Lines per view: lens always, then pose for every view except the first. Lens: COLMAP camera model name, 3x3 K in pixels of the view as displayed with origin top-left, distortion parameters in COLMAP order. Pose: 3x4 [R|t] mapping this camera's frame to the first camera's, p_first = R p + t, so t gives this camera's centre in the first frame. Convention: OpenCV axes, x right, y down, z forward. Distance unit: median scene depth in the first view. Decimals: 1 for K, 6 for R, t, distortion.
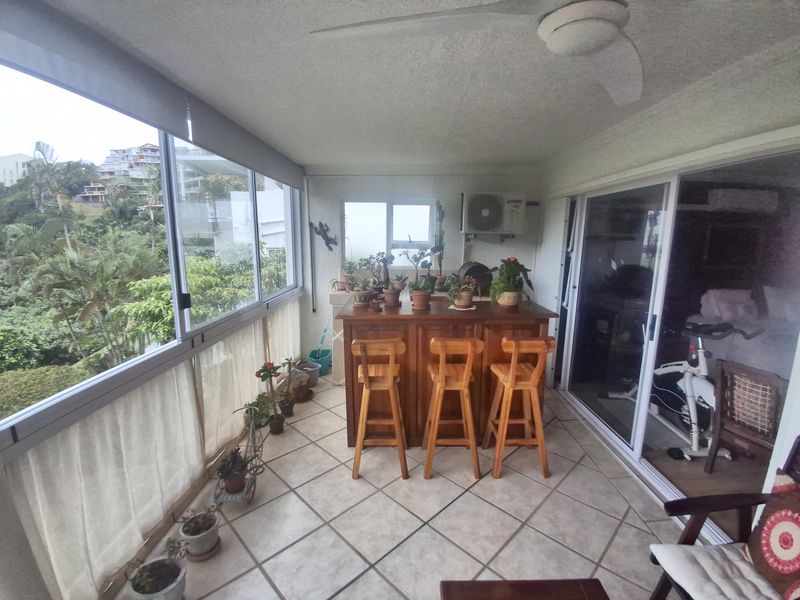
lens RADIAL K [[368.9, 0, 402.4], [0, 368.9, 301.6], [0, 0, 1]] dist [-0.024647, -0.000568]
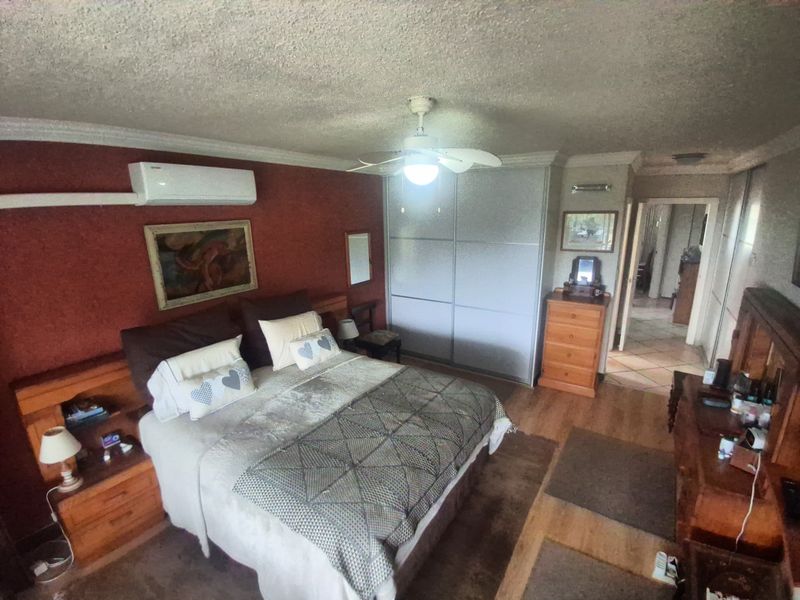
lens RADIAL K [[368.9, 0, 402.4], [0, 368.9, 301.6], [0, 0, 1]] dist [-0.024647, -0.000568]
pose [[0.547057, -0.221608, 0.807229, 0.613386], [0.173296, 0.973412, 0.149788, -0.129955], [-0.818961, 0.057947, 0.570916, 0.404369]]
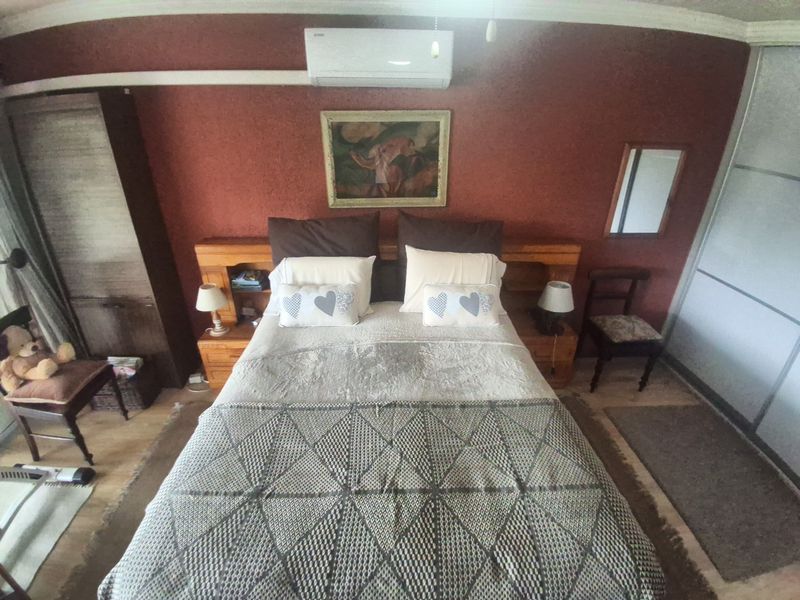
lens RADIAL K [[368.9, 0, 402.4], [0, 368.9, 301.6], [0, 0, 1]] dist [-0.024647, -0.000568]
pose [[0.999096, -0.018175, 0.038432, 0.968387], [0.007172, 0.963108, 0.269021, -0.107112], [-0.041904, -0.268502, 0.962367, 0.467831]]
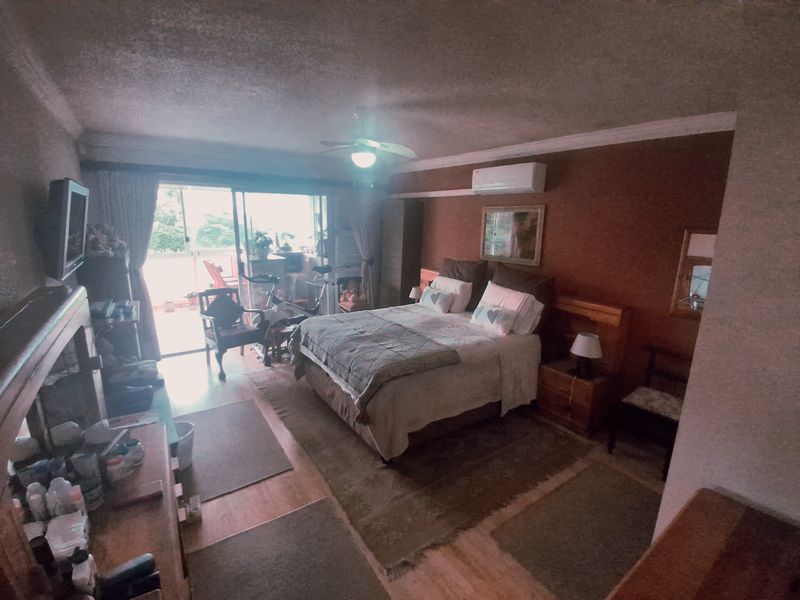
lens RADIAL K [[365.0, 0, 400.7], [0, 365.0, 296.5], [0, 0, 1]] dist [0.000232, -0.000087]
pose [[0.573439, 0.179819, -0.799270, 1.565447], [-0.171527, 0.980344, 0.097495, -0.054045], [0.801091, 0.081189, 0.593011, 0.322054]]
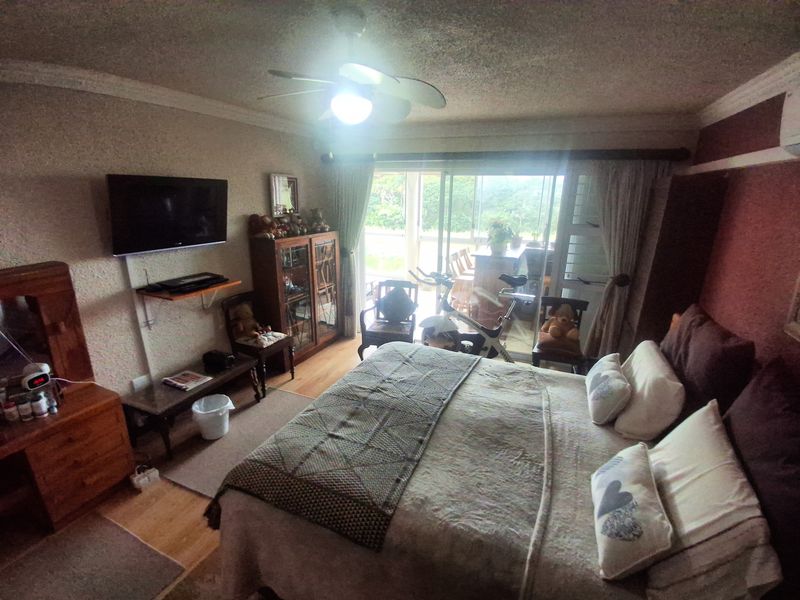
lens RADIAL K [[371.4, 0, 420.8], [0, 371.4, 296.9], [0, 0, 1]] dist [-0.024490, -0.000083]
pose [[-0.356778, 0.241133, -0.902532, 1.339055], [-0.207148, 0.921641, 0.328126, -0.174746], [0.910933, 0.304026, -0.278871, 0.833216]]
